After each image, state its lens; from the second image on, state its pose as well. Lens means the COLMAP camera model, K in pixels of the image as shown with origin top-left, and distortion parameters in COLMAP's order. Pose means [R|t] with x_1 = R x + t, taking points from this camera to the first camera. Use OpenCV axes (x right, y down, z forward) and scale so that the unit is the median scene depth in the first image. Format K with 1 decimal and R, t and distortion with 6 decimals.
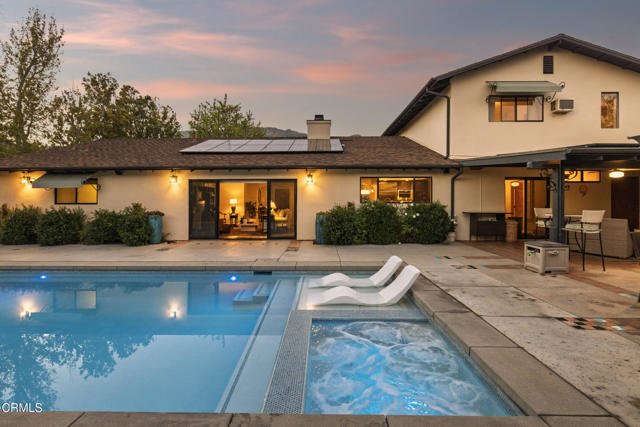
lens RADIAL K [[312.7, 0, 318.7], [0, 312.7, 199.0], [0, 0, 1]] dist [-0.002791, -0.000026]
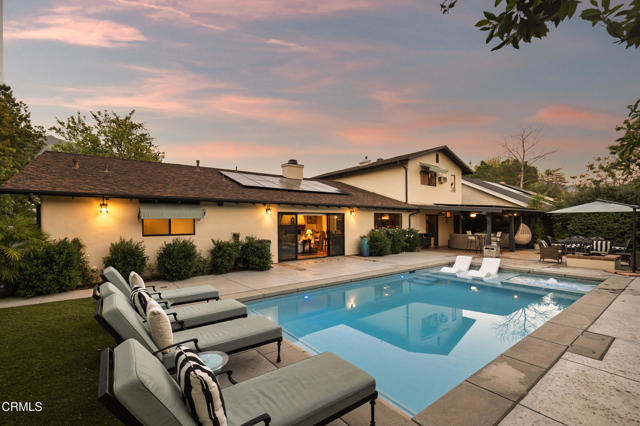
lens RADIAL K [[274.6, 0, 317.8], [0, 274.6, 223.8], [0, 0, 1]] dist [0.002192, 0.000037]
pose [[0.795380, -0.005244, 0.606088, -0.937856], [-0.000400, 0.999958, 0.009177, -0.027863], [-0.606111, -0.007541, 0.795344, 0.067740]]
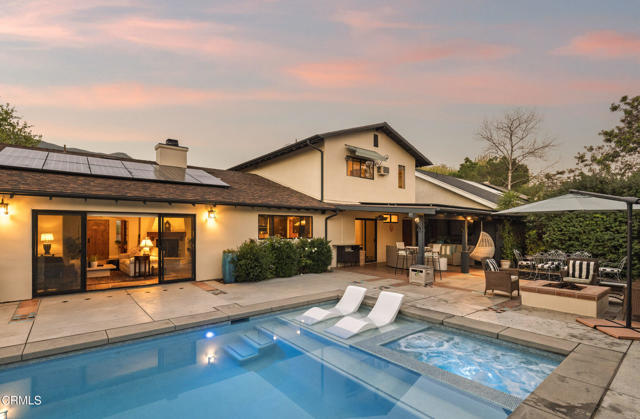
lens RADIAL K [[302.2, 0, 319.3], [0, 302.2, 229.2], [0, 0, 1]] dist [-0.001743, 0.000004]
pose [[0.767966, 0.001796, 0.640489, -0.357427], [-0.005567, 0.999977, 0.003871, -0.026074], [-0.640467, -0.006539, 0.767958, 0.097626]]
